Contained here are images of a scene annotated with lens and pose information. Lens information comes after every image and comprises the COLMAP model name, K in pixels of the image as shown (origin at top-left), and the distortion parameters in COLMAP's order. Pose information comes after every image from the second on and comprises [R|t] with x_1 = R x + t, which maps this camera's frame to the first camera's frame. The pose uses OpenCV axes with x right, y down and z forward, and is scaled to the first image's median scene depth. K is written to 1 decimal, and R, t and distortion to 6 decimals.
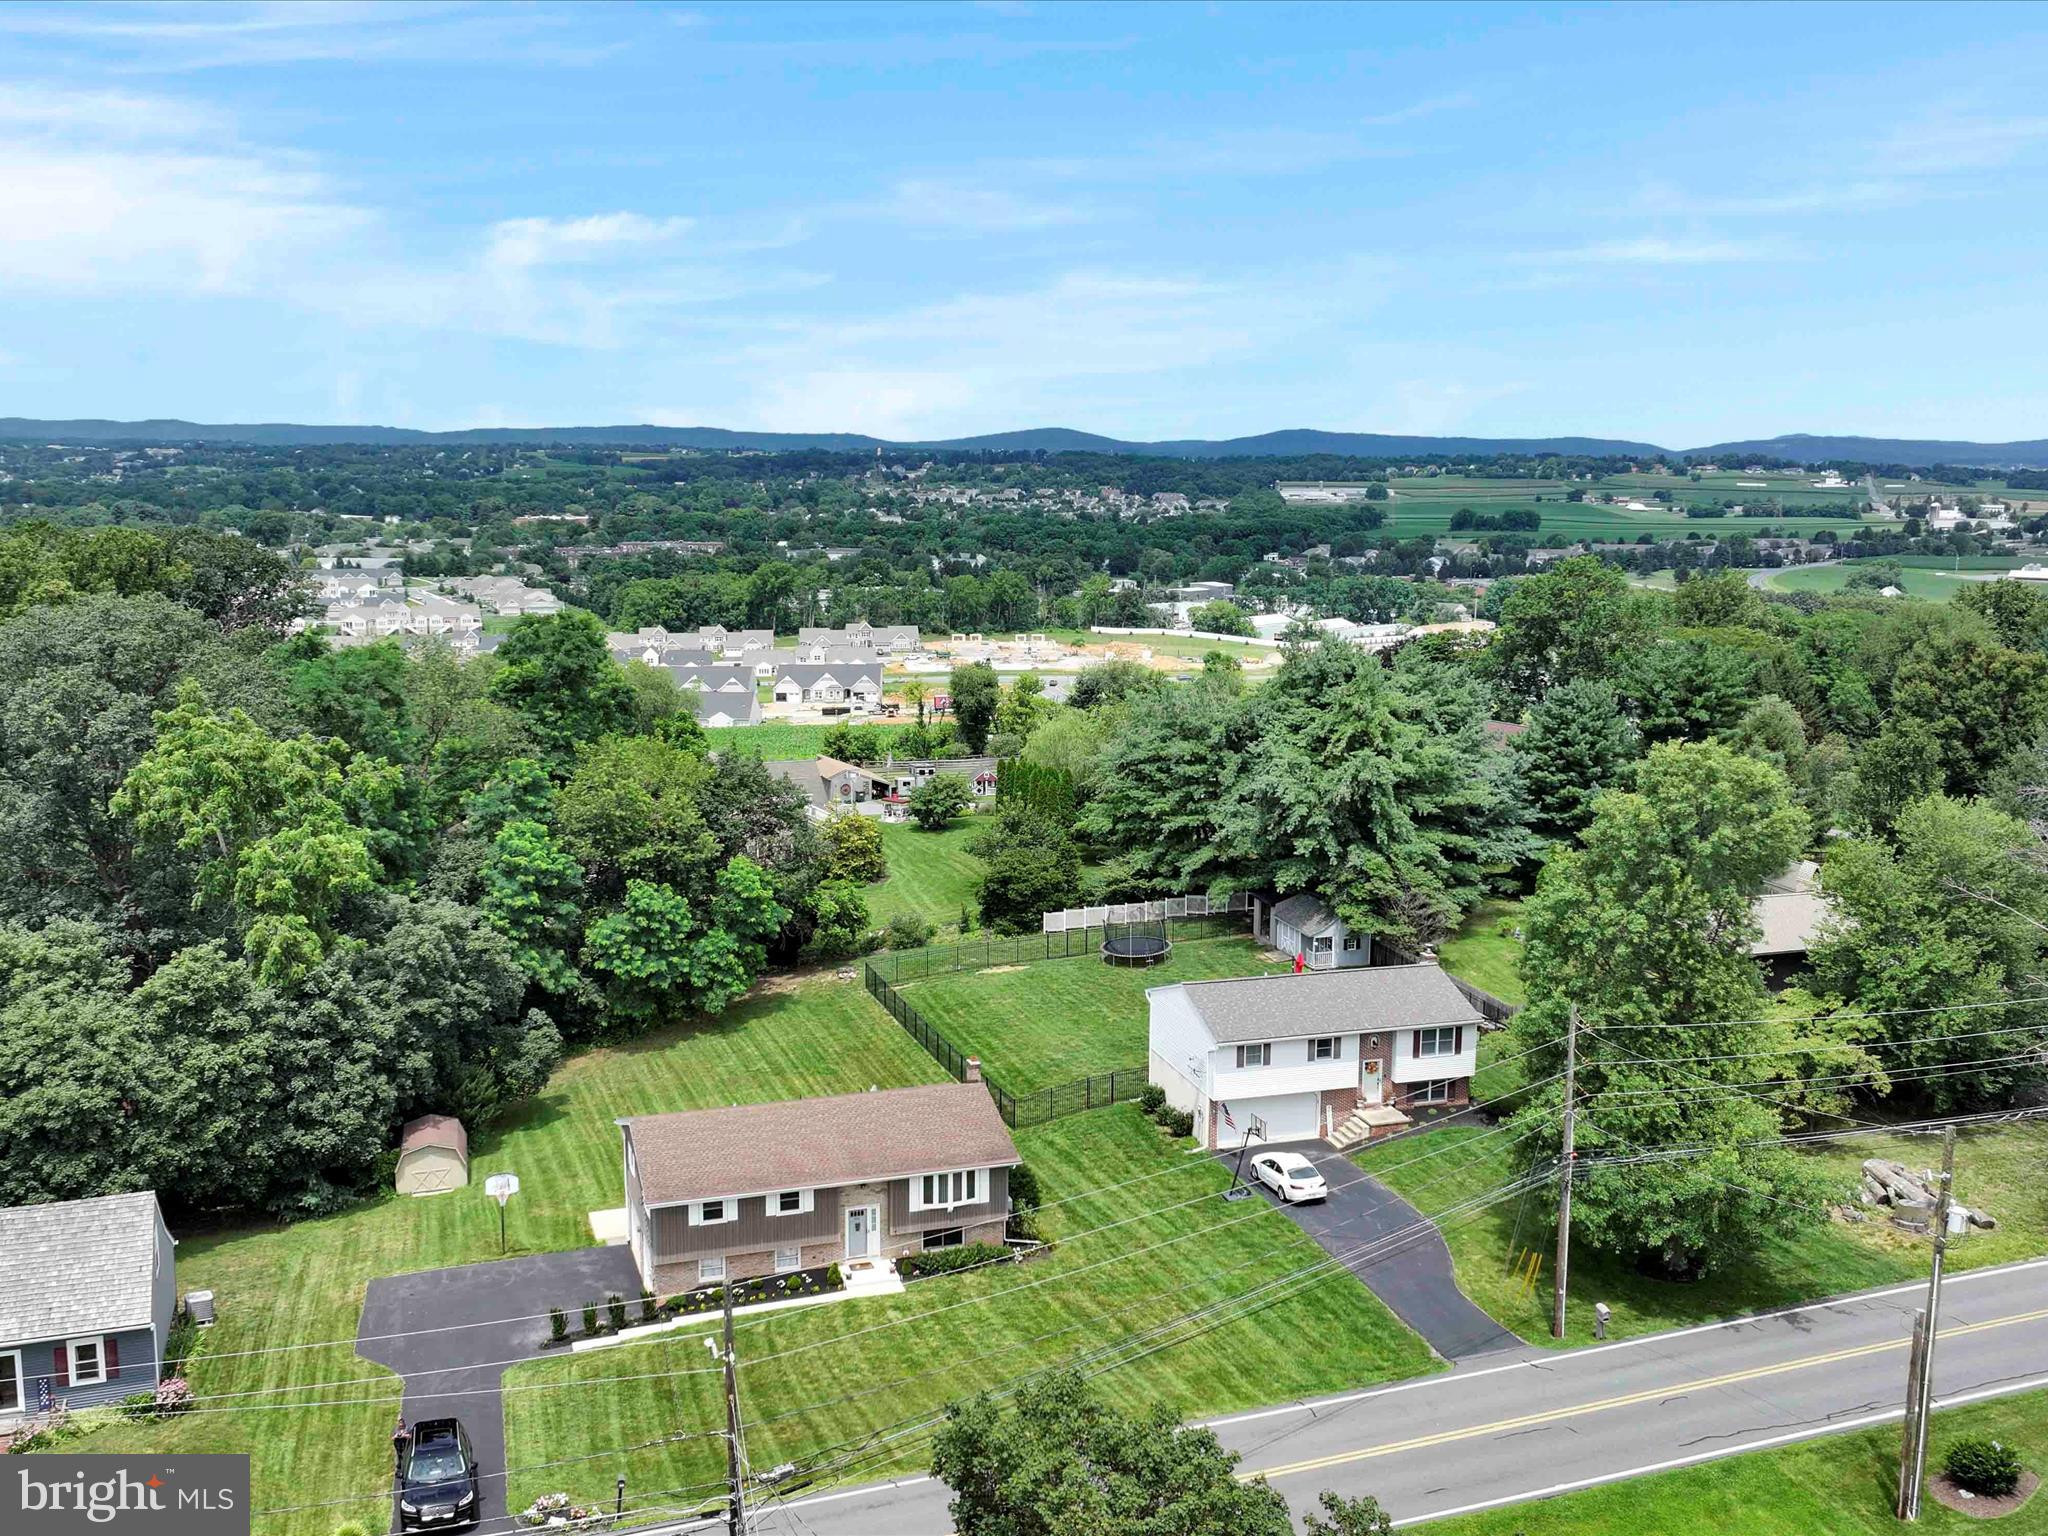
lens RADIAL K [[1910.8, 0, 1029.7], [0, 1910.8, 760.4], [0, 0, 1]] dist [0.011480, 0.000000]
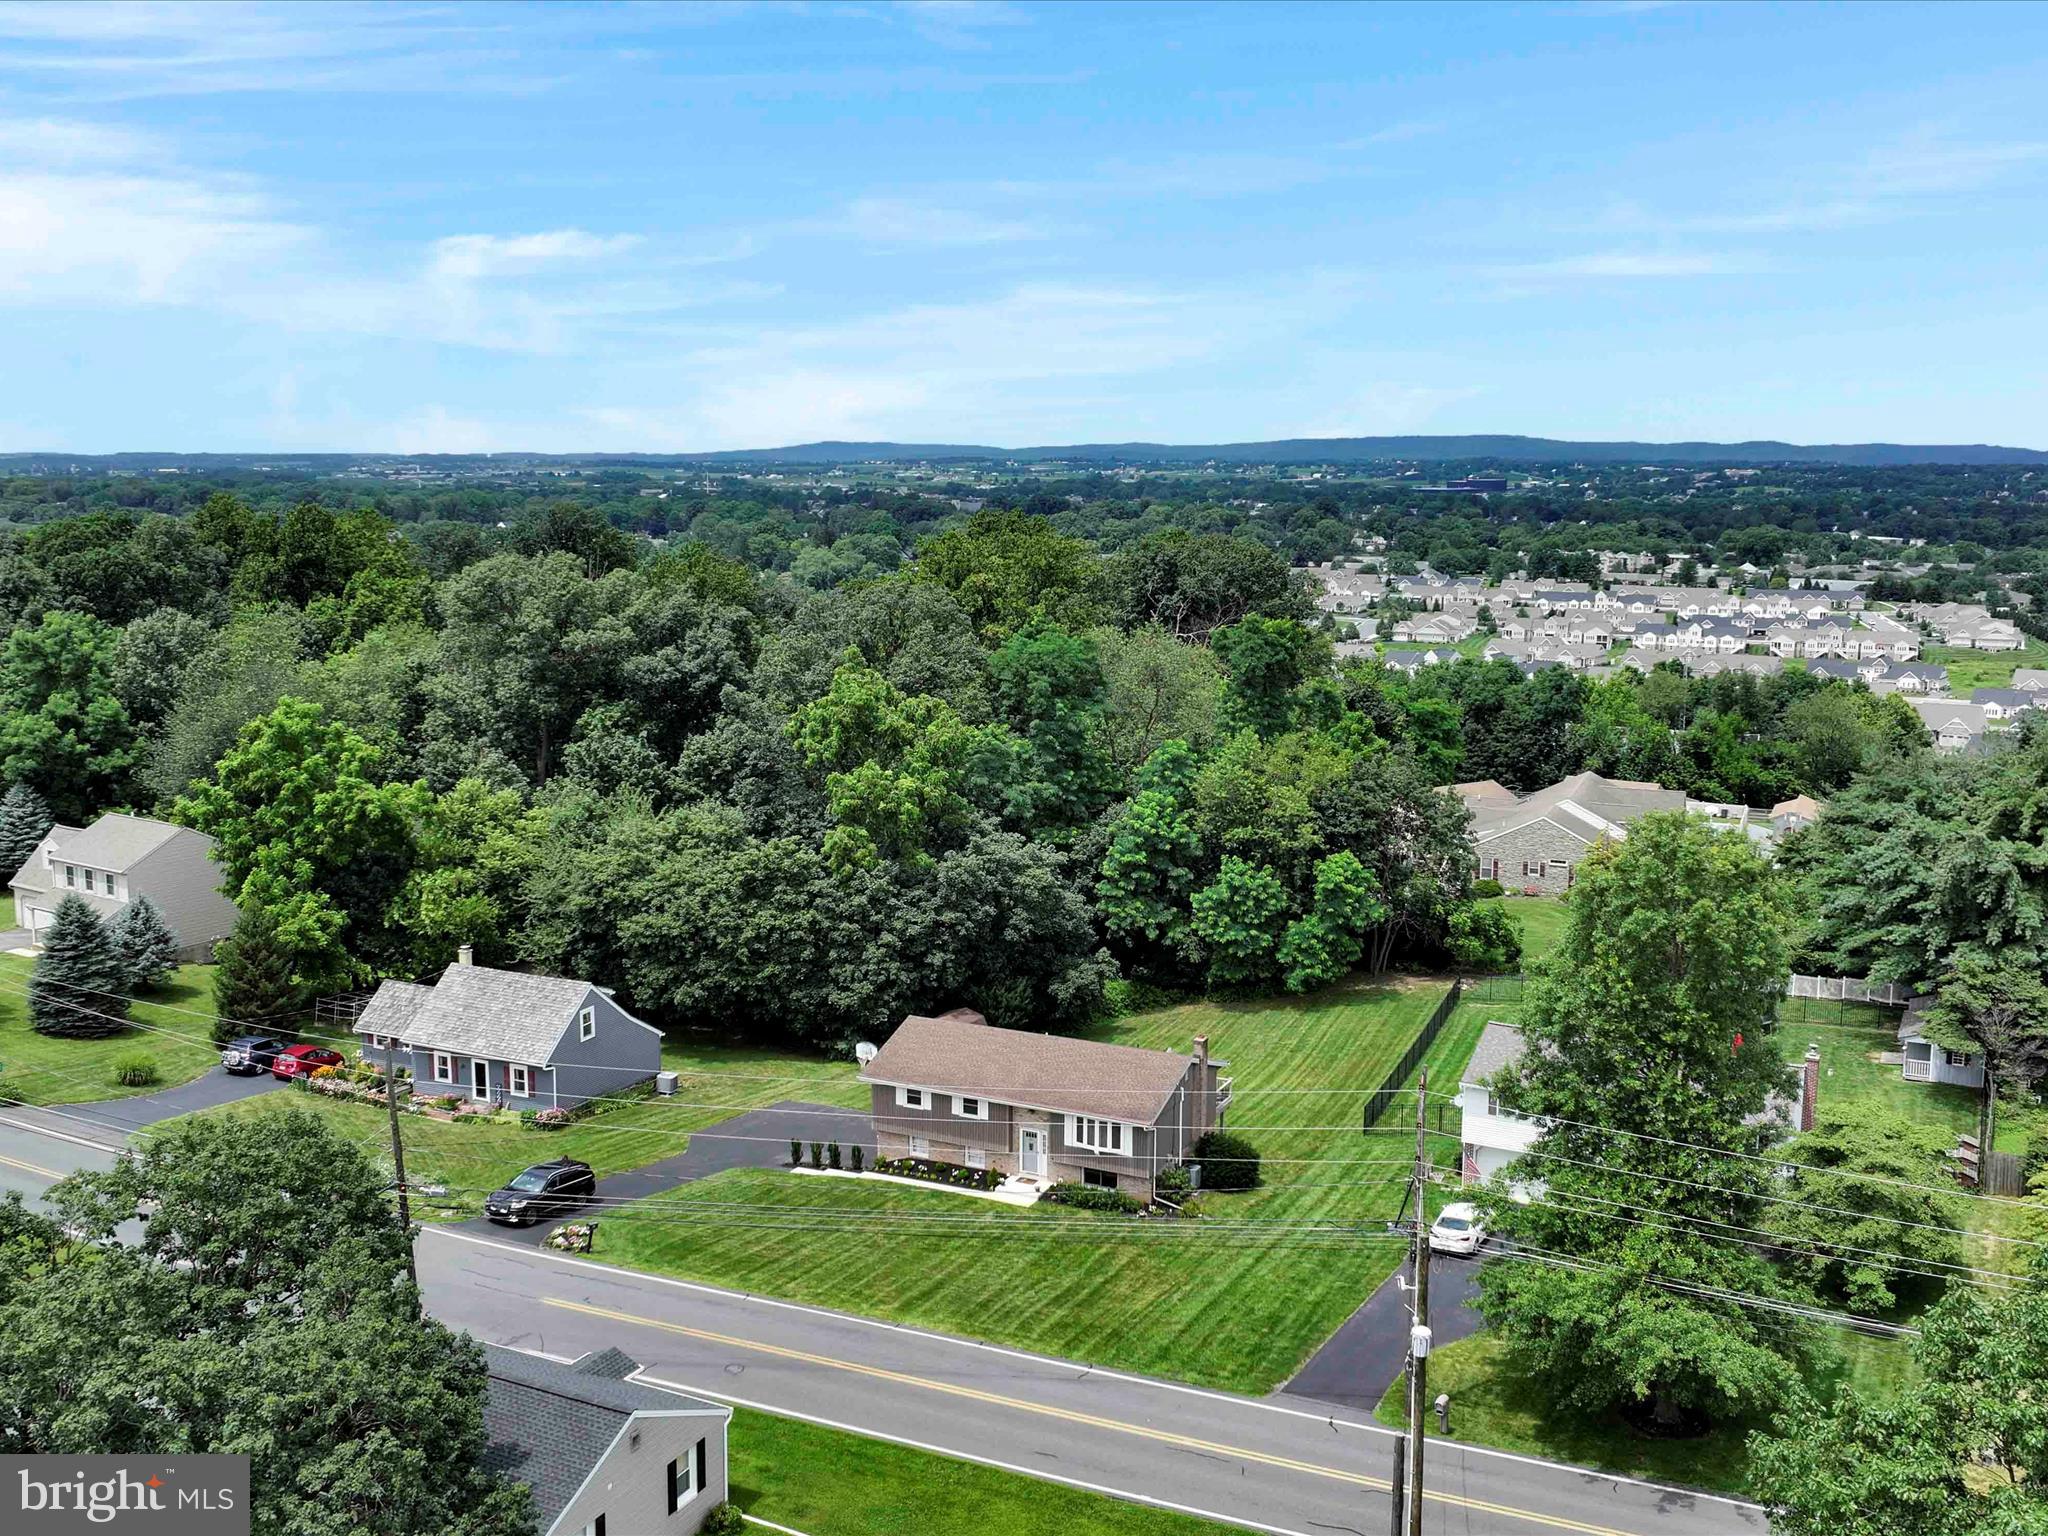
lens RADIAL K [[1910.8, 0, 1046.3], [0, 1910.8, 758.8], [0, 0, 1]] dist [0.011480, 0.000000]
pose [[0.715133, 0.104854, -0.691079, 0.500390], [-0.112622, 0.993052, 0.034129, -0.020848], [0.689855, 0.053424, 0.721973, 0.117697]]
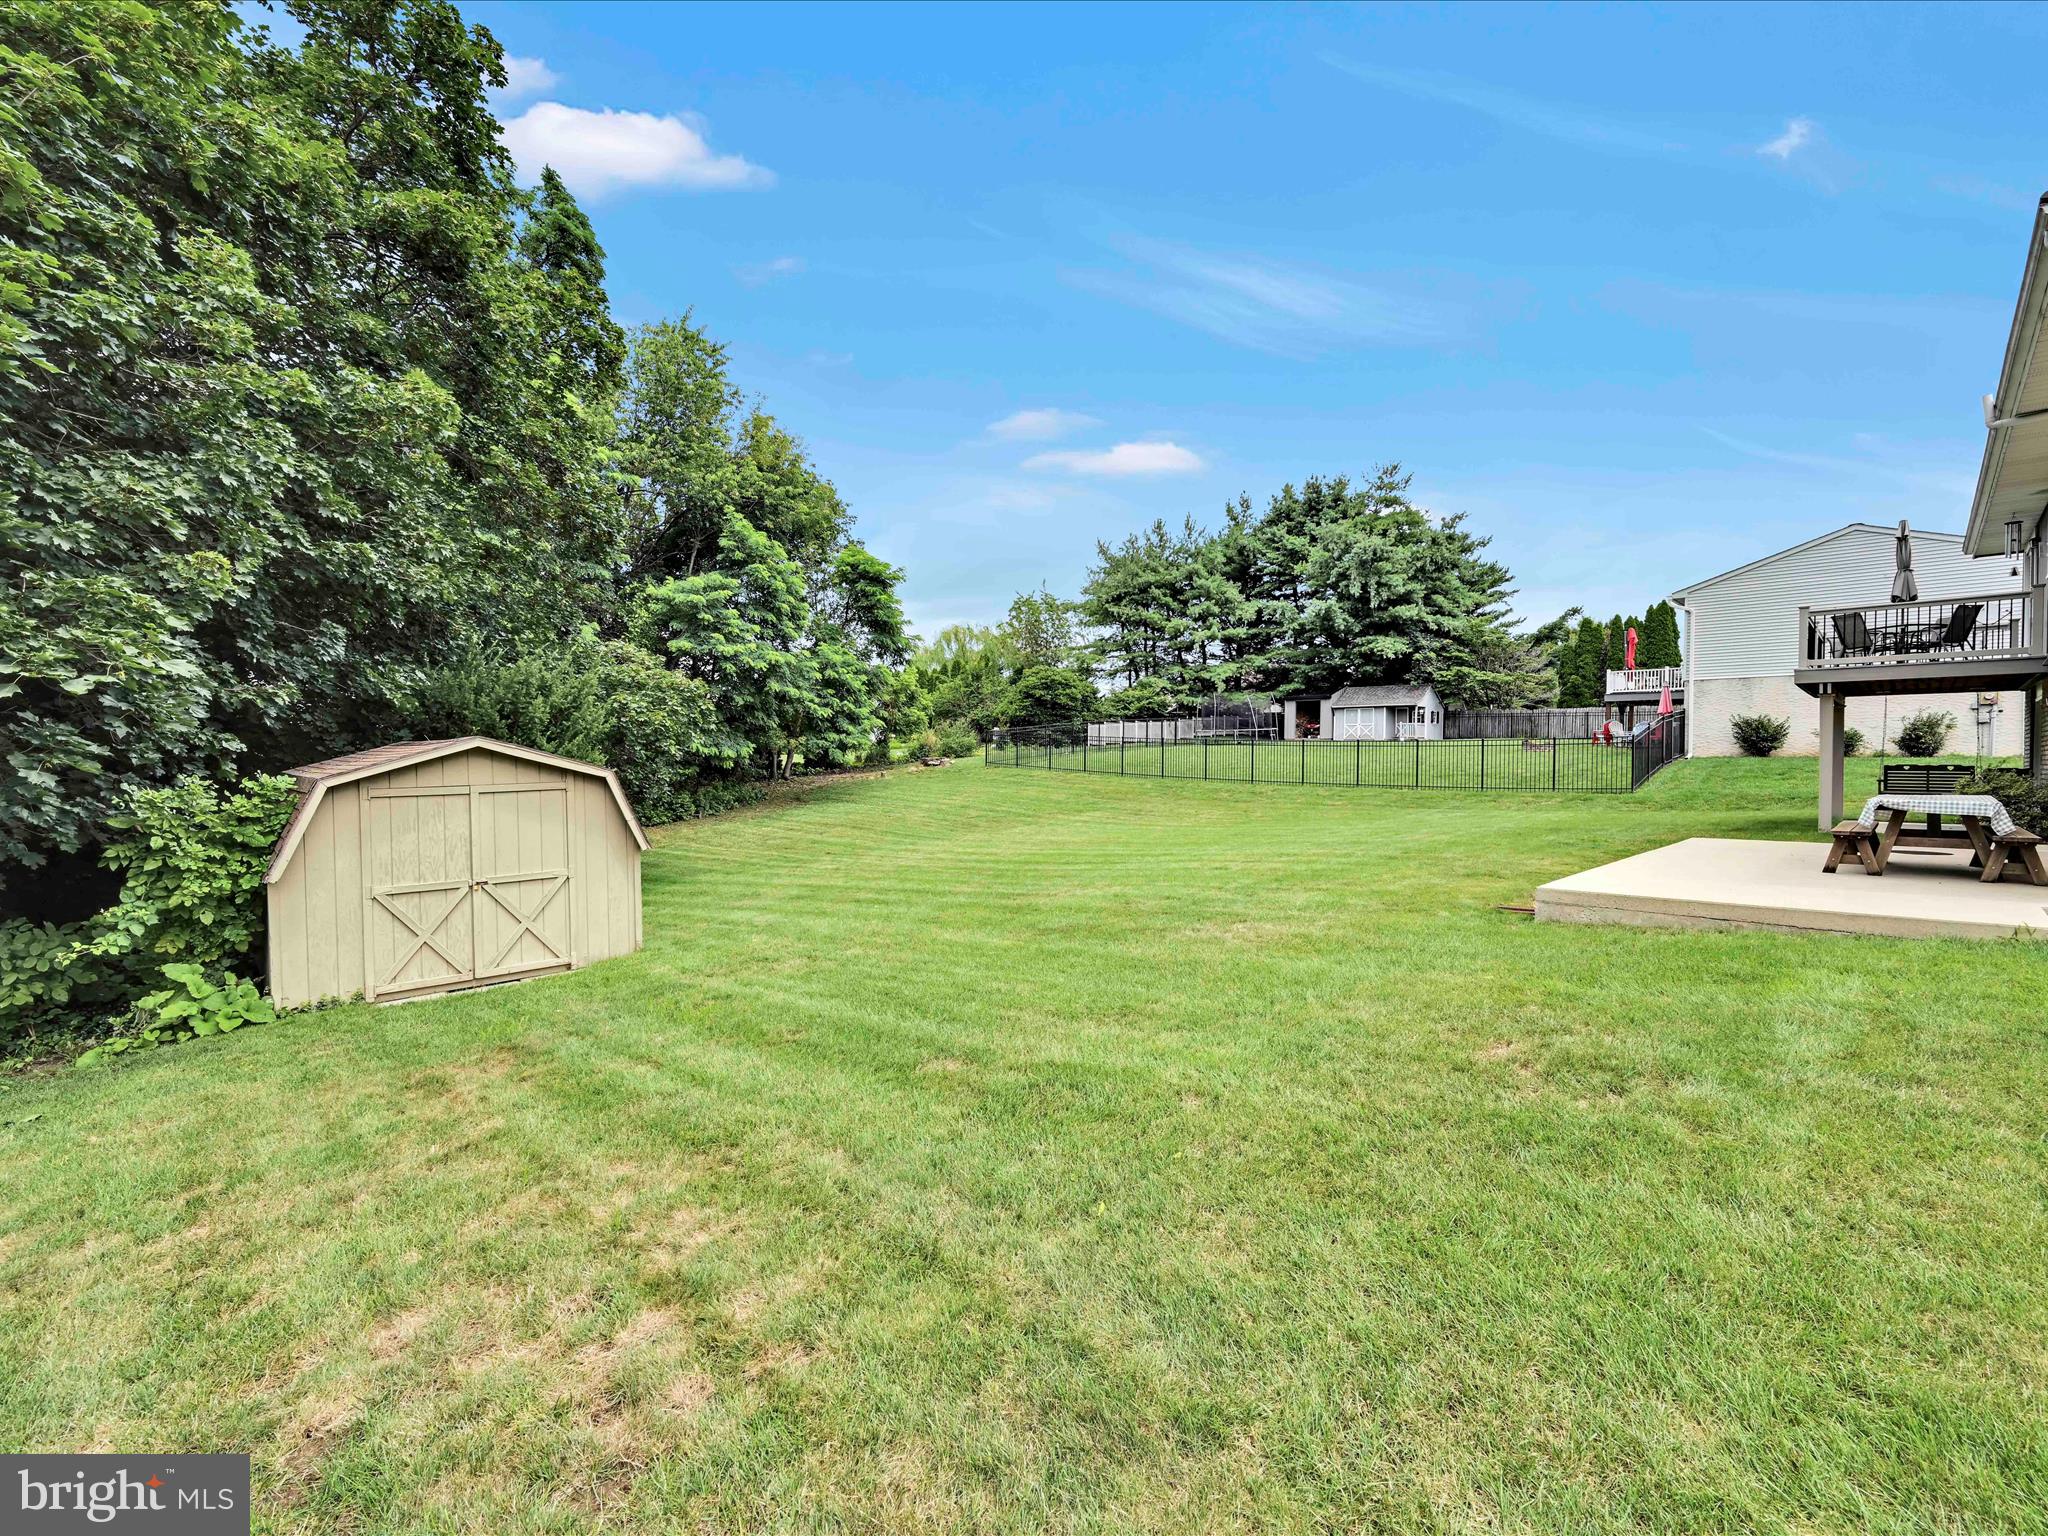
lens RADIAL K [[908.1, 0, 1024.5], [0, 908.1, 763.9], [0, 0, 1]] dist [-0.005096, -0.001552]
pose [[0.895310, -0.001132, 0.445441, -0.259406], [0.068382, 0.988493, -0.134931, 0.187450], [-0.440163, 0.151265, 0.885085, 0.754487]]
